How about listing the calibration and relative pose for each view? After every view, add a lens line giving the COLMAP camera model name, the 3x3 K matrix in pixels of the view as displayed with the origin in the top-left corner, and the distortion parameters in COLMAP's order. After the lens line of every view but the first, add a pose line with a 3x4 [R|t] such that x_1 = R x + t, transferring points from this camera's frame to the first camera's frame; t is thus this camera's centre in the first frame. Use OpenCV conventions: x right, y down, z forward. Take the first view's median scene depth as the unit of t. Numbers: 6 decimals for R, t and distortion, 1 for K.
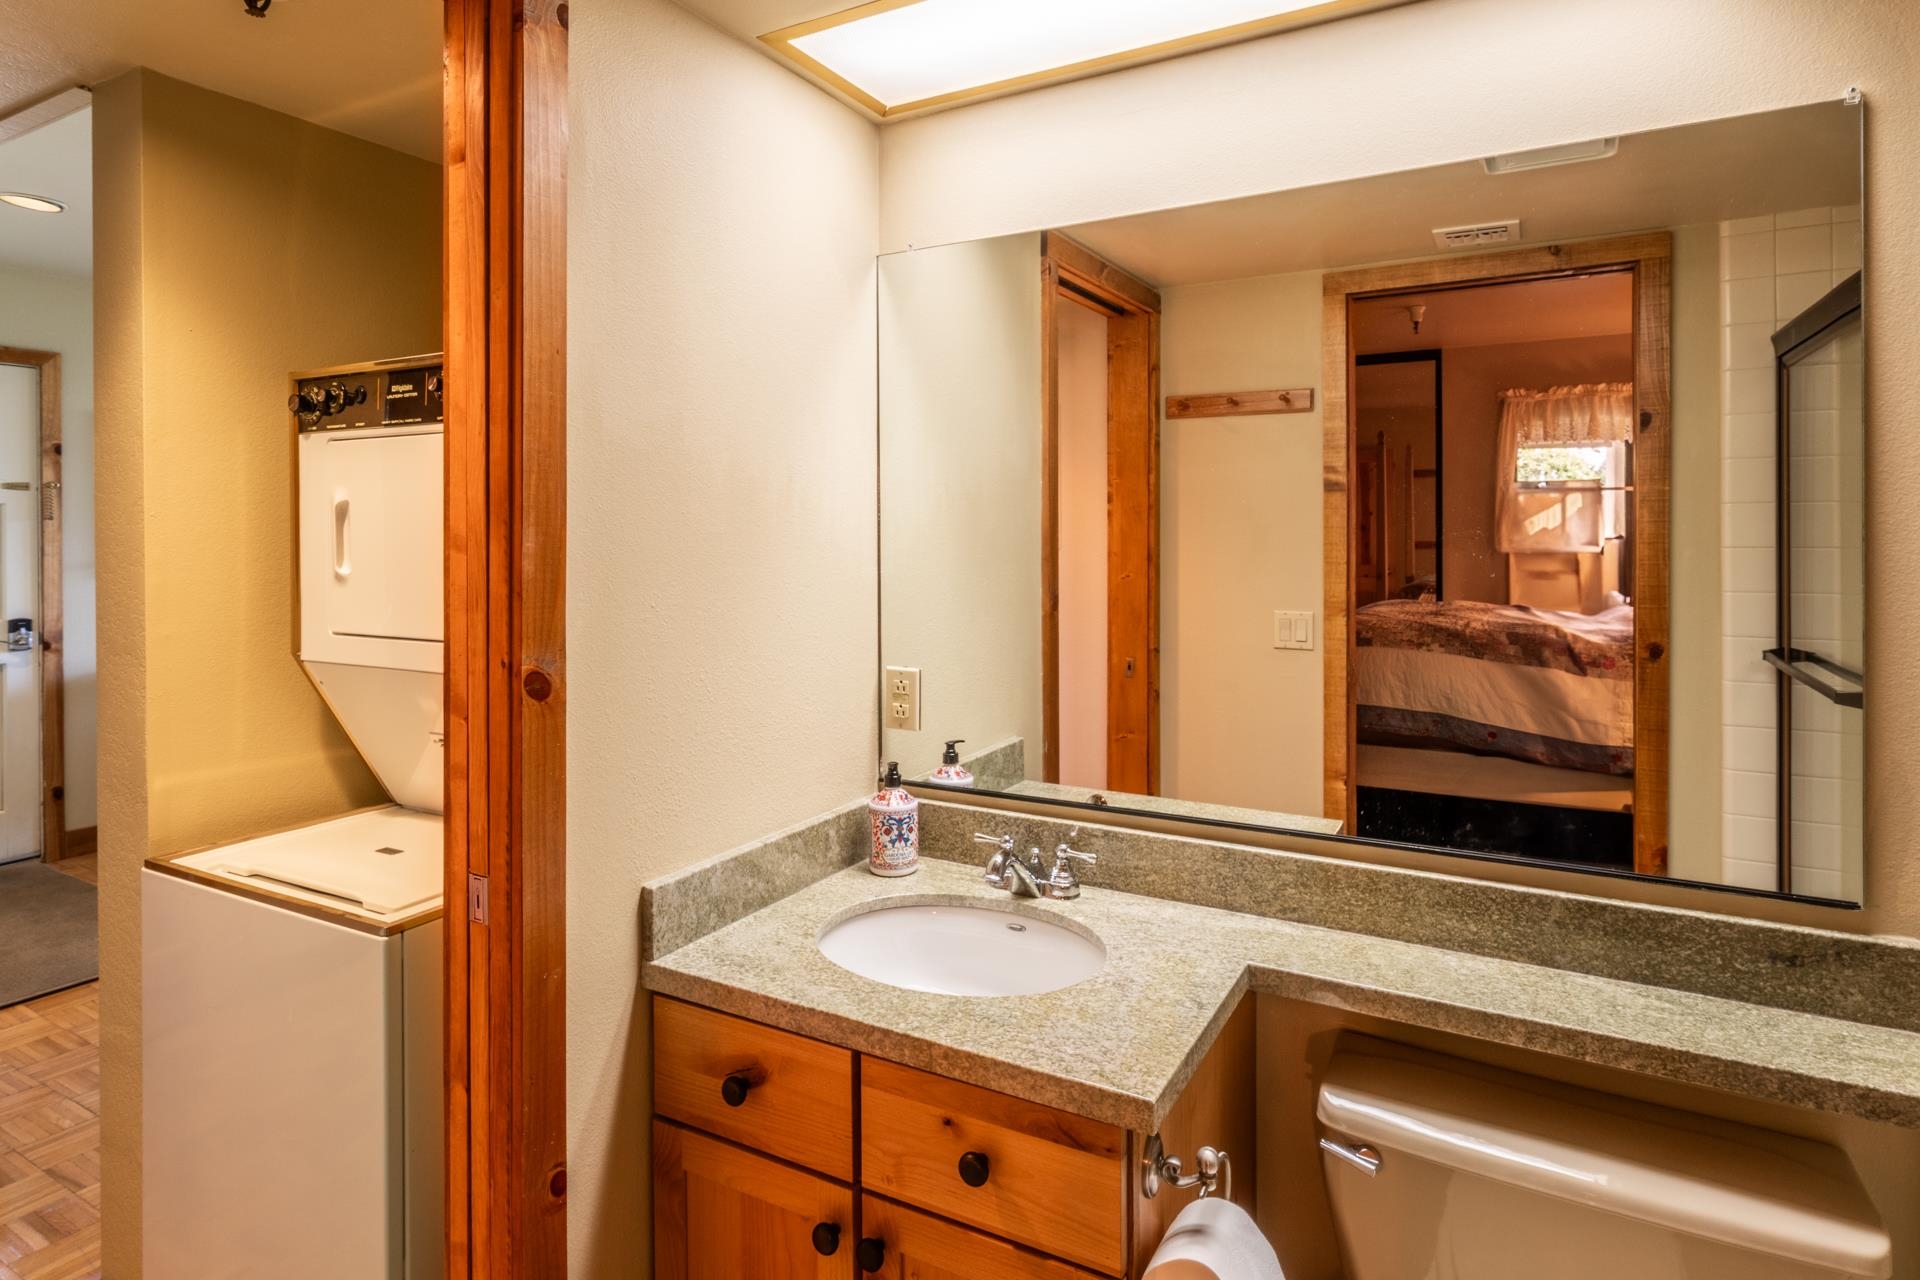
lens RADIAL K [[1041.2, 0, 967.7], [0, 1041.2, 541.9], [0, 0, 1]] dist [-0.003158, -0.001053]
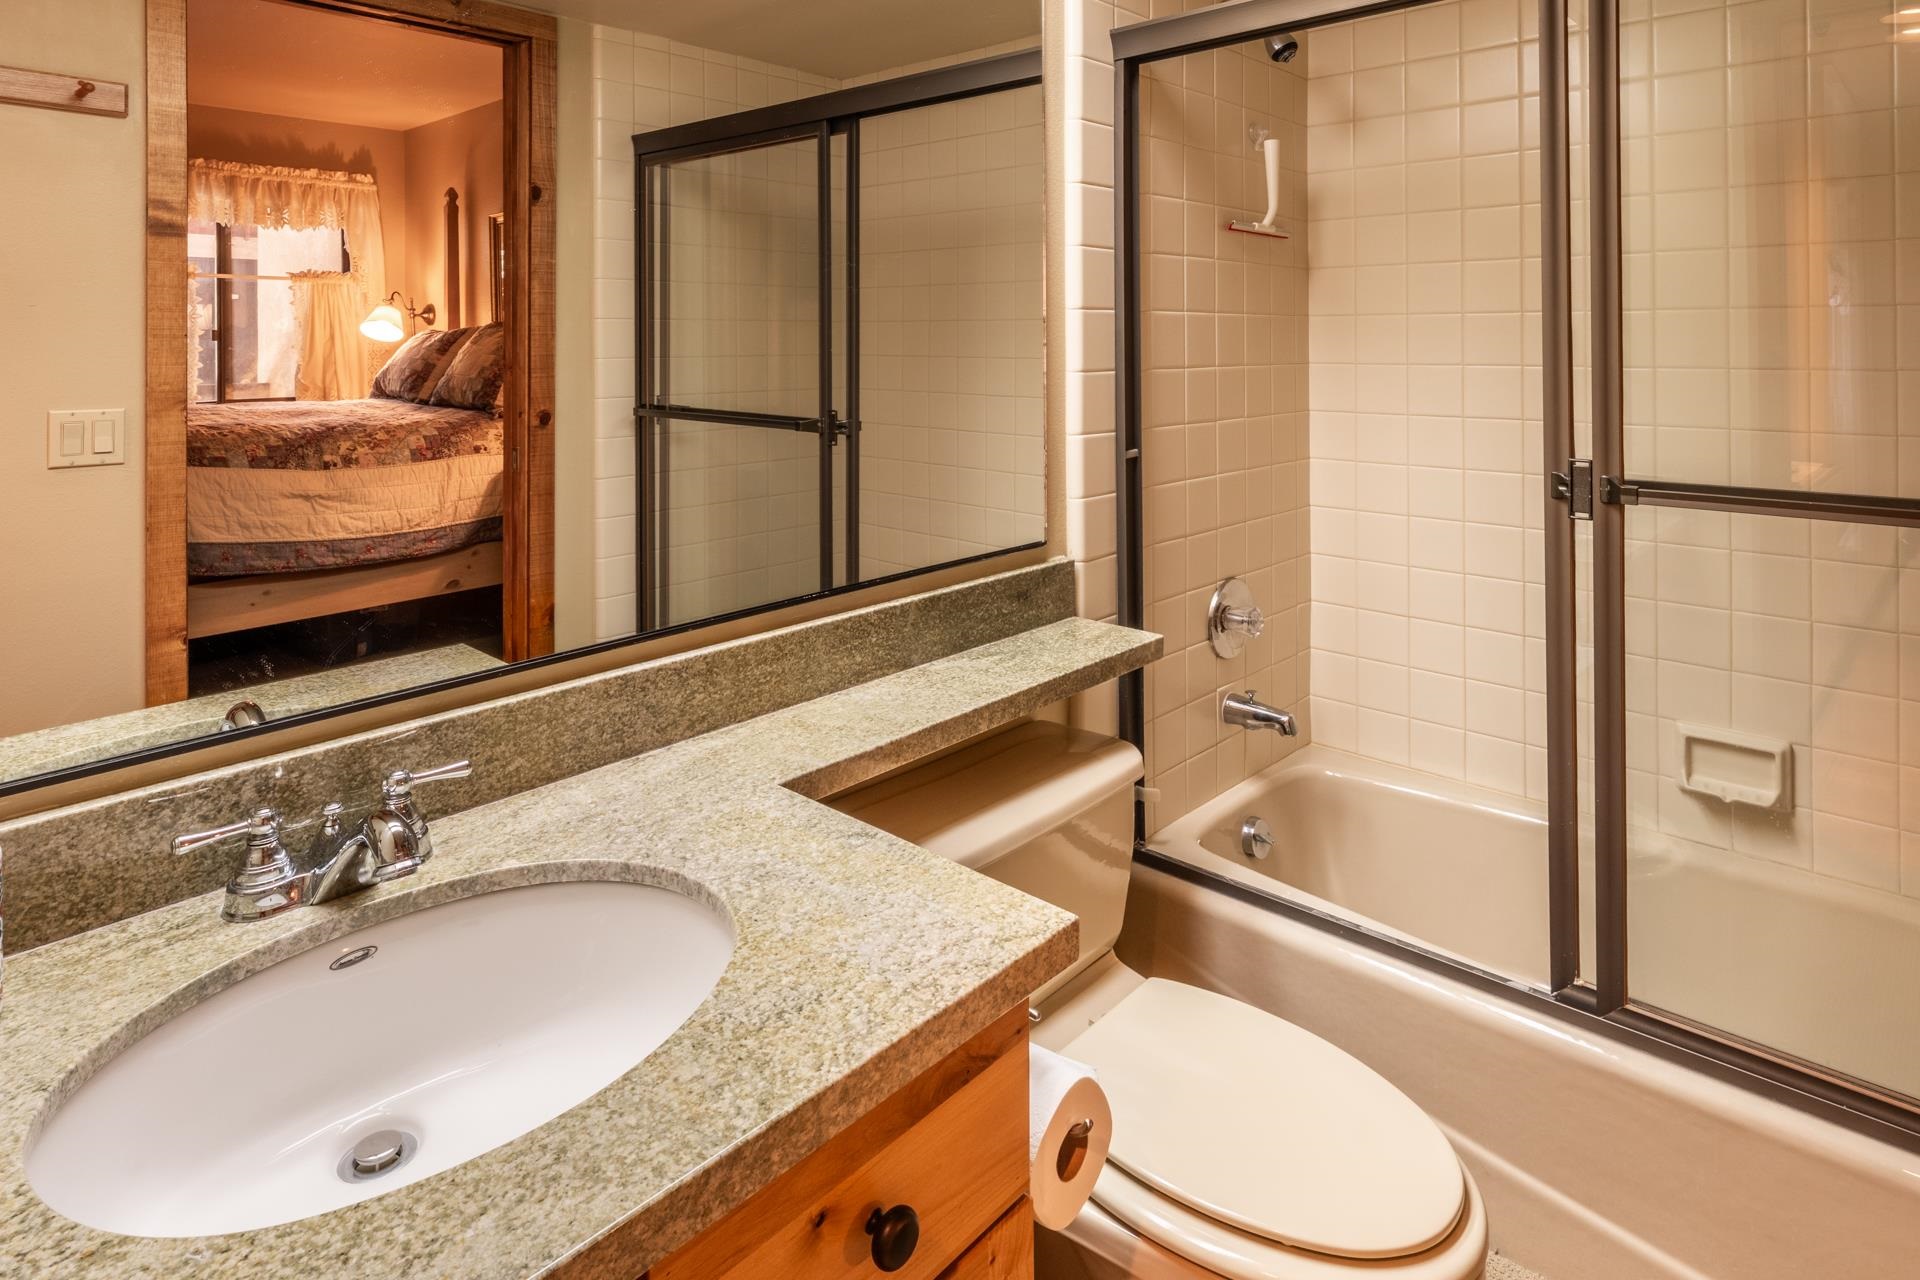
lens RADIAL K [[1037.9, 0, 958.6], [0, 1037.9, 339.6], [0, 0, 1]] dist [0.000036, -0.000564]
pose [[0.232777, 0.003493, 0.972524, -0.399470], [0.009713, 0.999935, -0.005917, 0.059435], [-0.972482, 0.010824, 0.232728, 0.570313]]
